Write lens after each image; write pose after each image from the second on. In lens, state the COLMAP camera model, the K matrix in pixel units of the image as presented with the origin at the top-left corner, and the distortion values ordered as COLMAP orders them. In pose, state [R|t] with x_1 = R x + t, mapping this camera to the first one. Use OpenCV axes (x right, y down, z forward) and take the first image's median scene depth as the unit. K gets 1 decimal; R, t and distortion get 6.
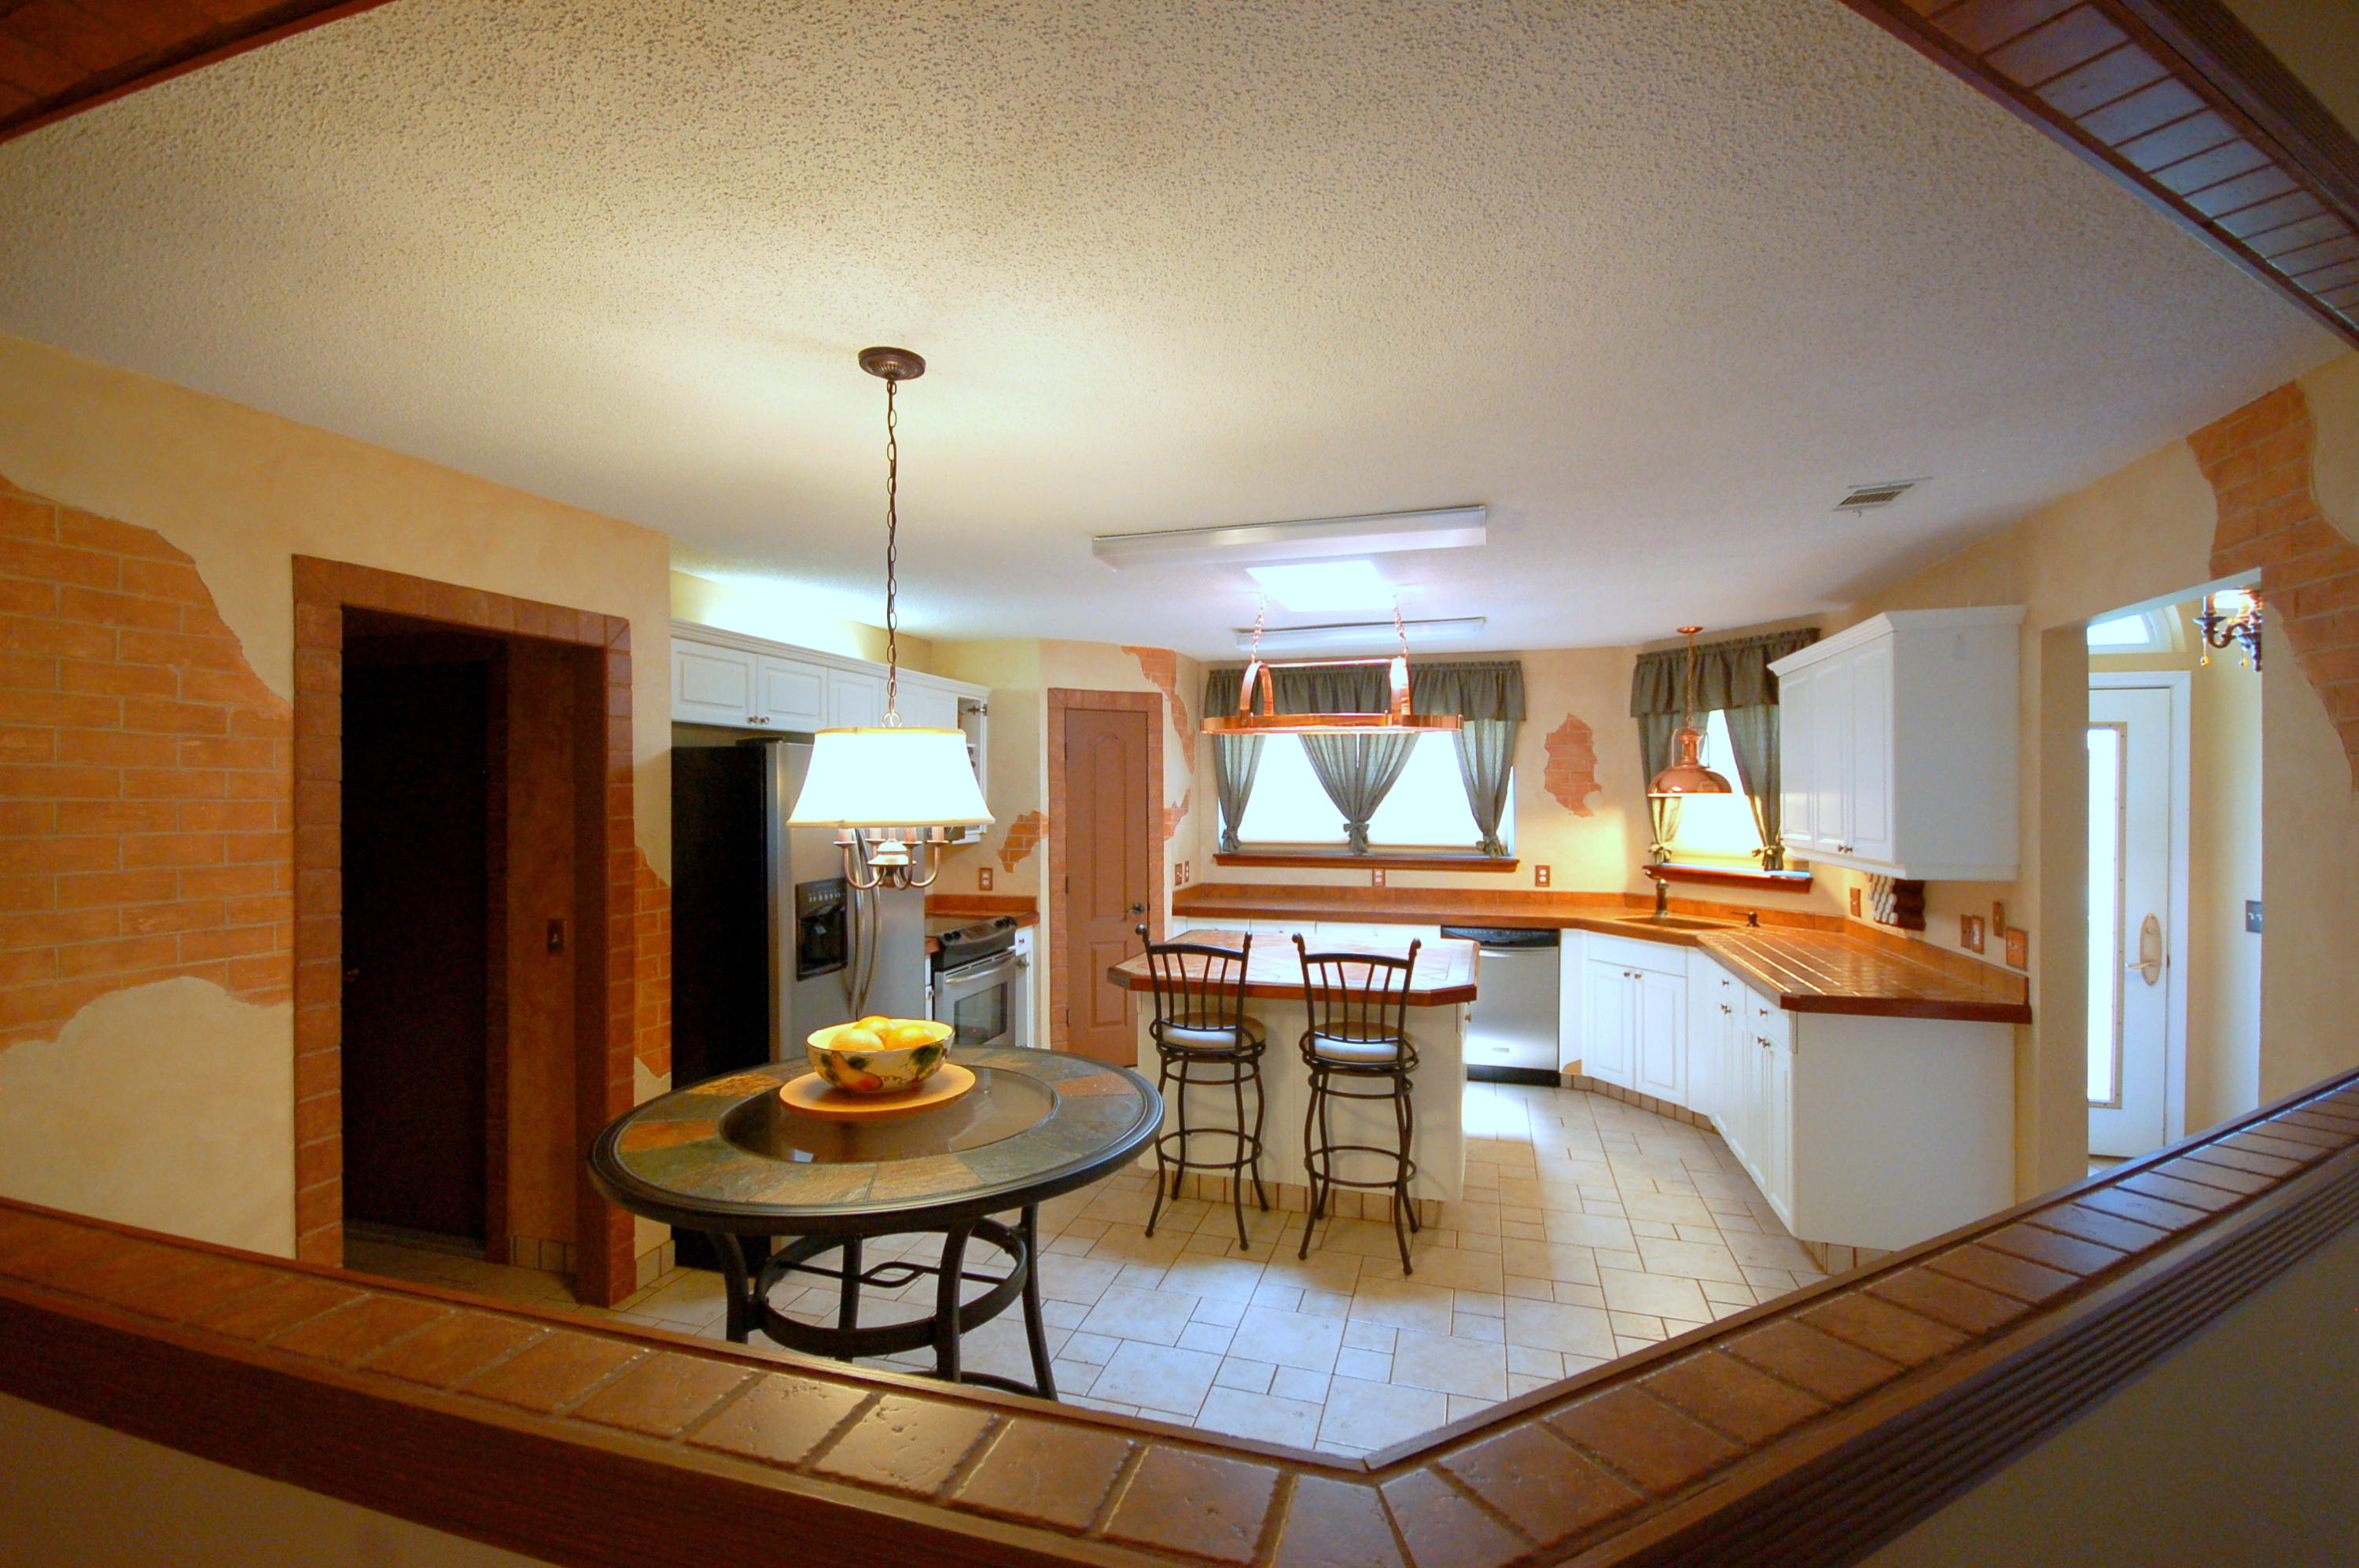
lens RADIAL K [[1035.4, 0, 1170.7], [0, 1035.4, 802.2], [0, 0, 1]] dist [-0.000361, -0.001109]
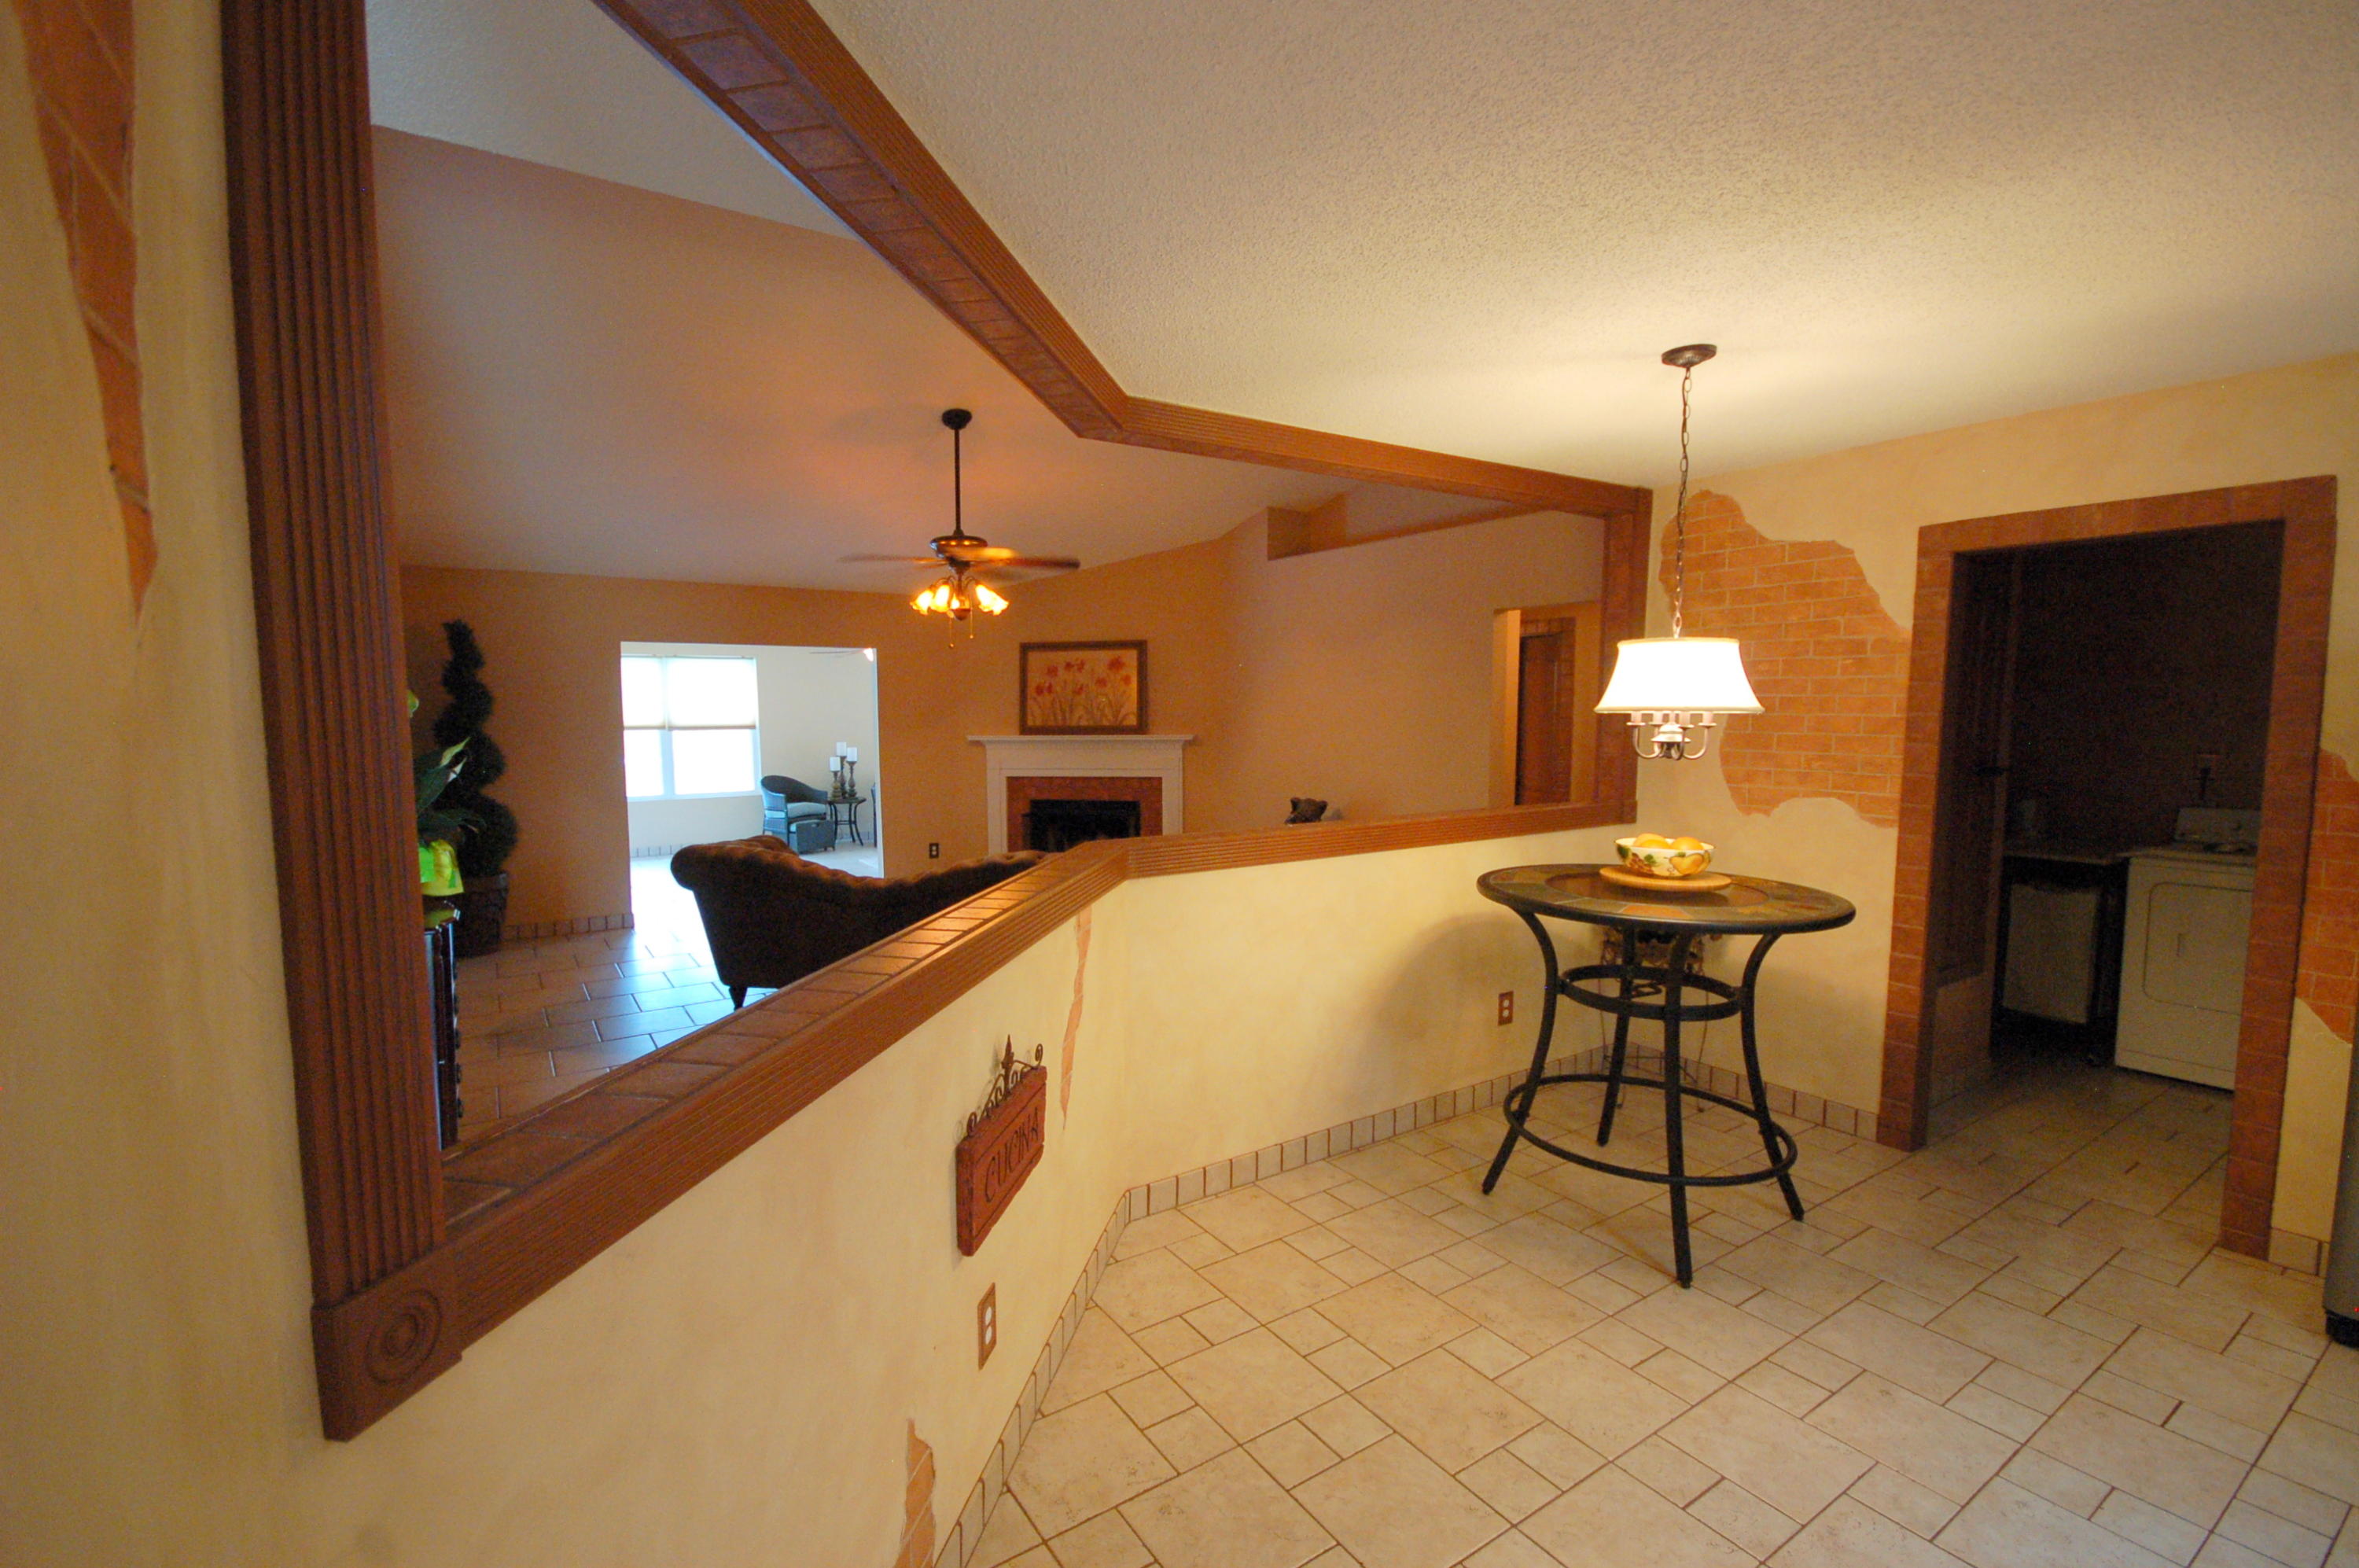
lens RADIAL K [[1035.4, 0, 1180.9], [0, 1035.4, 789.1], [0, 0, 1]] dist [-0.000361, -0.001109]
pose [[-0.645297, 0.063473, -0.761290, 1.057702], [-0.001030, 0.996469, 0.083955, 0.009636], [0.763931, 0.054960, -0.642954, 1.265632]]
